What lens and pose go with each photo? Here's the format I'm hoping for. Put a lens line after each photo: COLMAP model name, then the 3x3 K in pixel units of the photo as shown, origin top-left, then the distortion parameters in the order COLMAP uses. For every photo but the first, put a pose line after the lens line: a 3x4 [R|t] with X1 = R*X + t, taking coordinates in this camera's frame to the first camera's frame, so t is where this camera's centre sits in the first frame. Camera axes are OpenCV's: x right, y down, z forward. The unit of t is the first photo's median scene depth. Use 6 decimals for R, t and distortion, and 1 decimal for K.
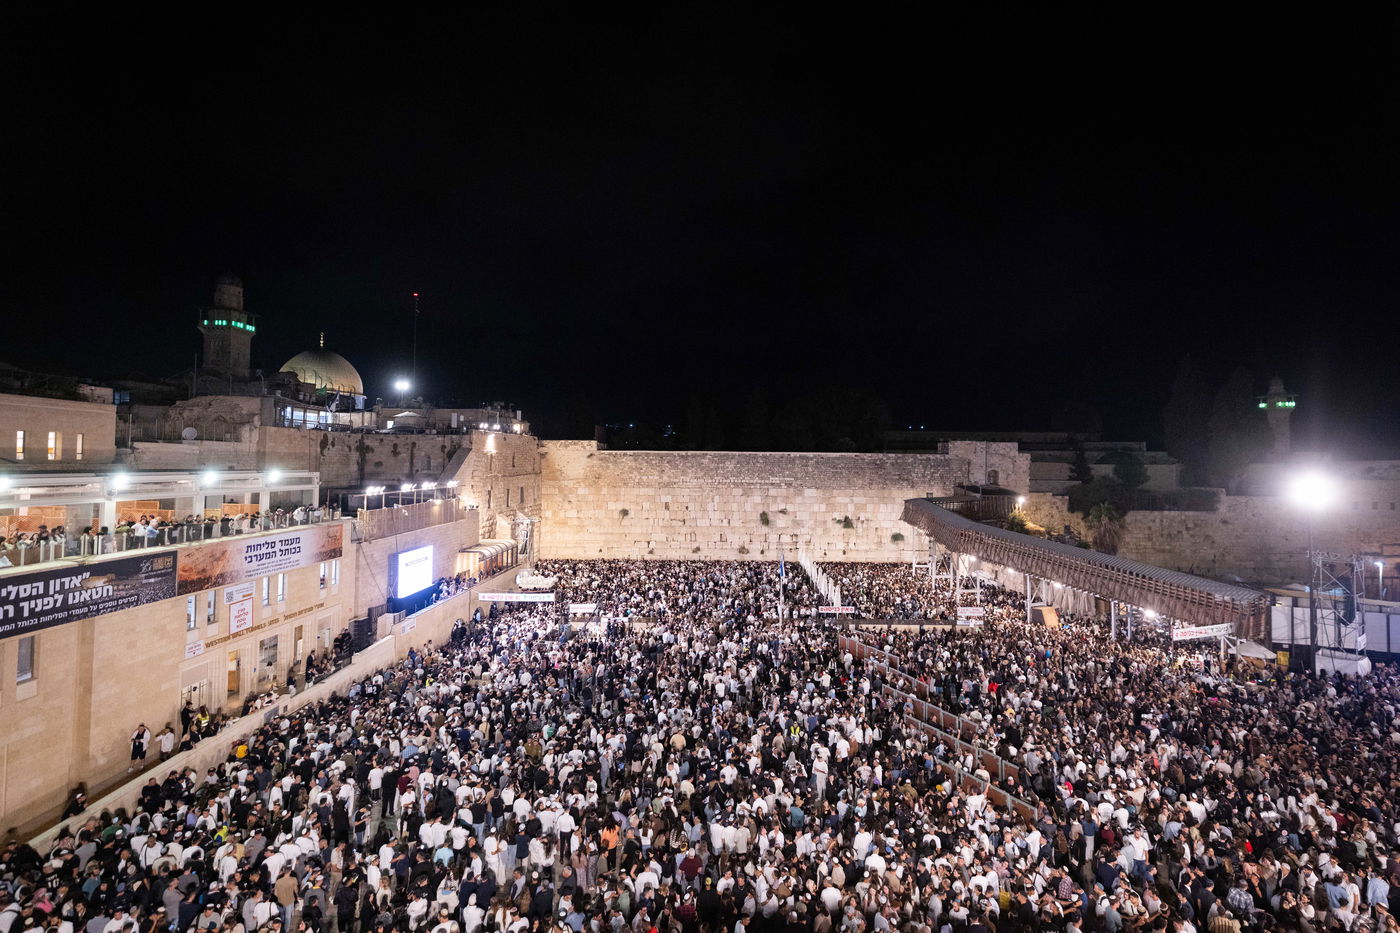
lens RADIAL K [[598.1, 0, 695.6], [0, 598.1, 457.9], [0, 0, 1]] dist [0.000749, 0.000289]
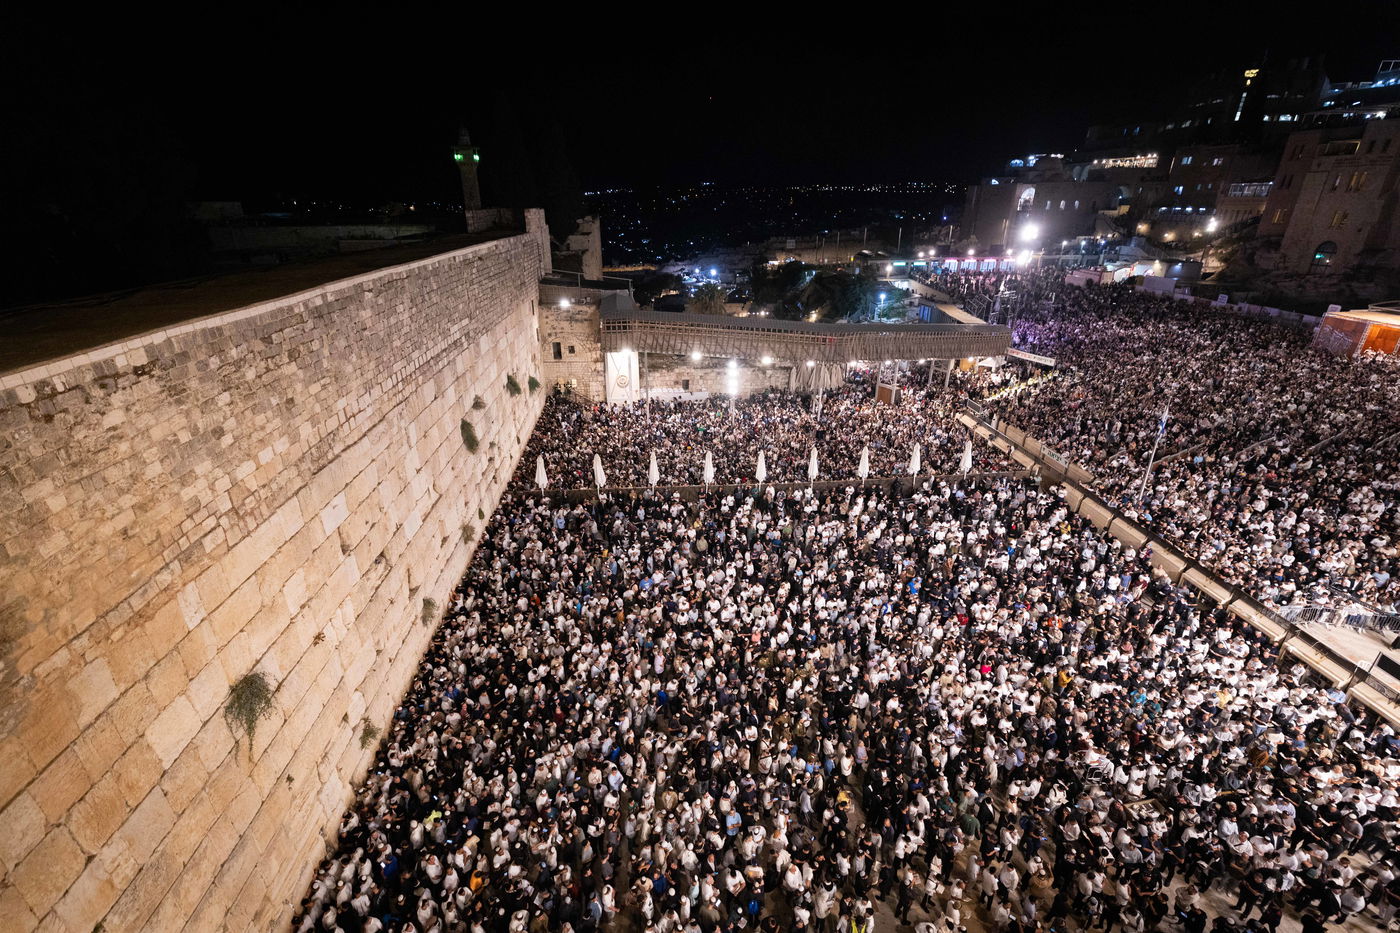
lens RADIAL K [[594.7, 0, 700.0], [0, 594.7, 466.5], [0, 0, 1]] dist [-0.000516, 0.000032]
pose [[-0.074072, -0.415363, 0.906635, -0.257811], [-0.004020, 0.909249, 0.416232, -0.043419], [-0.997245, 0.027186, -0.069020, 0.874099]]
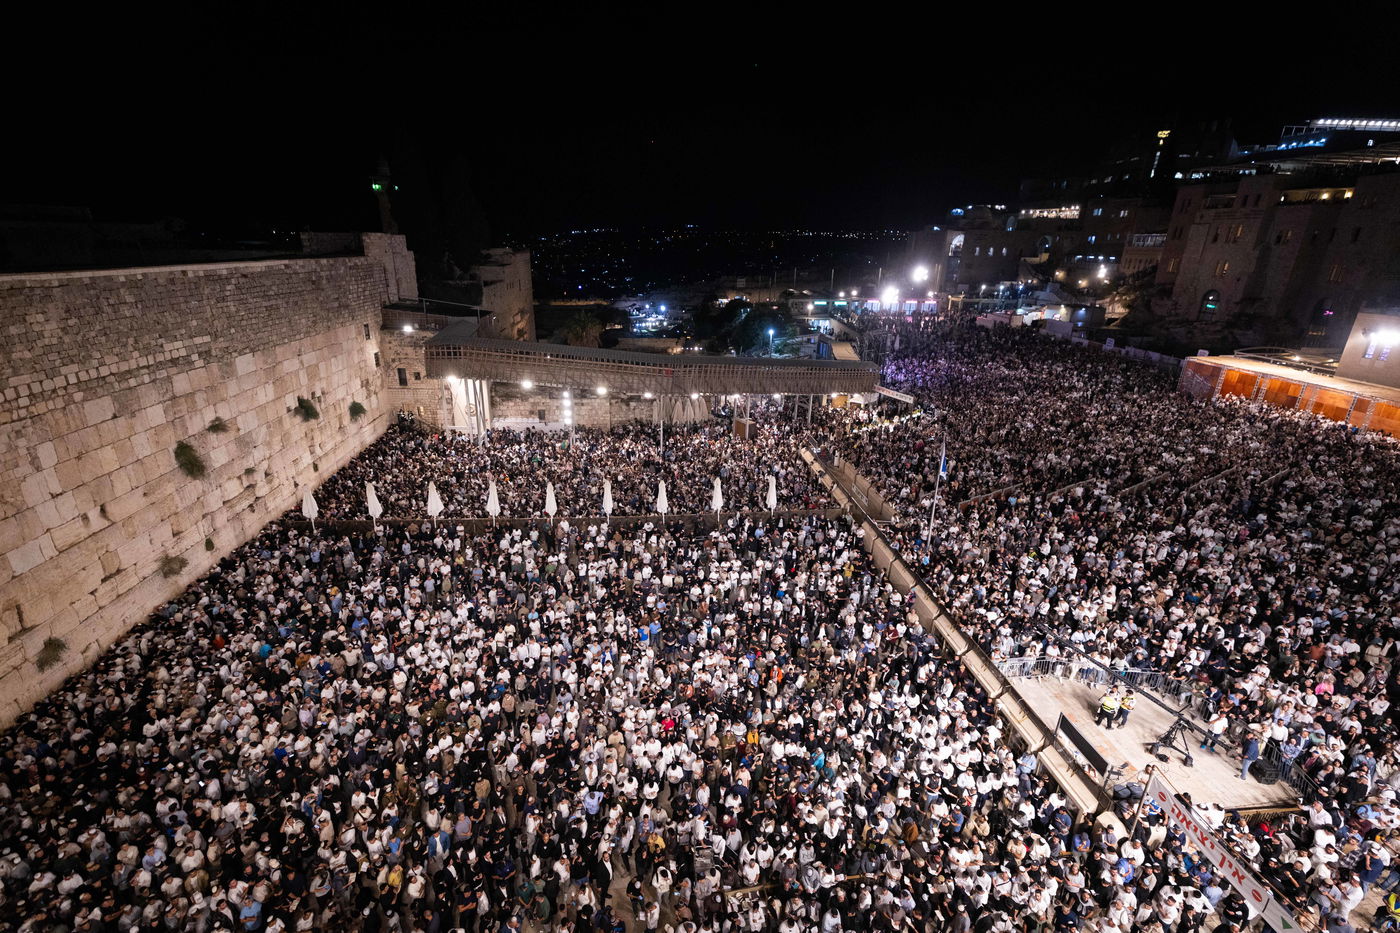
lens RADIAL K [[598.1, 0, 695.6], [0, 598.1, 457.9], [0, 0, 1]] dist [0.000749, 0.000289]
pose [[-0.090020, -0.348739, 0.932887, -0.251460], [-0.030331, 0.937215, 0.347431, -0.035720], [-0.995478, 0.002980, -0.094945, 0.725904]]
